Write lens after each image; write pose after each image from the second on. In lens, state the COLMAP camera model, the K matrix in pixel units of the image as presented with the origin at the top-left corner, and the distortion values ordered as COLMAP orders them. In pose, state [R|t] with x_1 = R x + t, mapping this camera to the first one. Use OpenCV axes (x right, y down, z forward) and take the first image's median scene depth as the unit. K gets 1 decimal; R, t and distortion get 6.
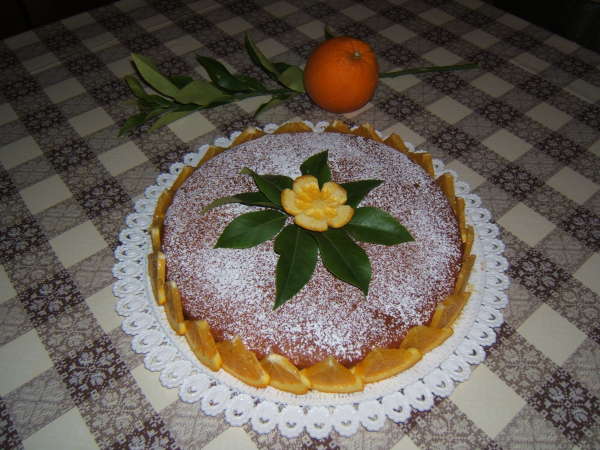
lens RADIAL K [[512.0, 0, 299.8], [0, 512.0, 224.8], [0, 0, 1]] dist [-0.043316, -0.002622]
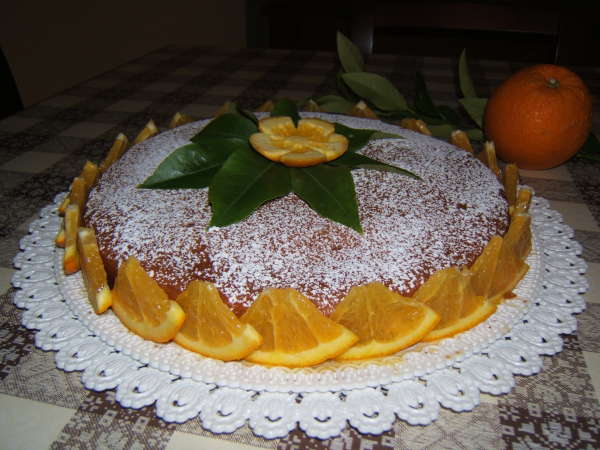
lens RADIAL K [[512.0, 0, 299.8], [0, 512.0, 225.2], [0, 0, 1]] dist [-0.043316, -0.002622]
pose [[0.622109, 0.400792, -0.672567, 0.649610], [-0.591899, 0.803059, -0.068939, 0.120799], [0.512480, 0.440979, 0.736819, 0.576044]]
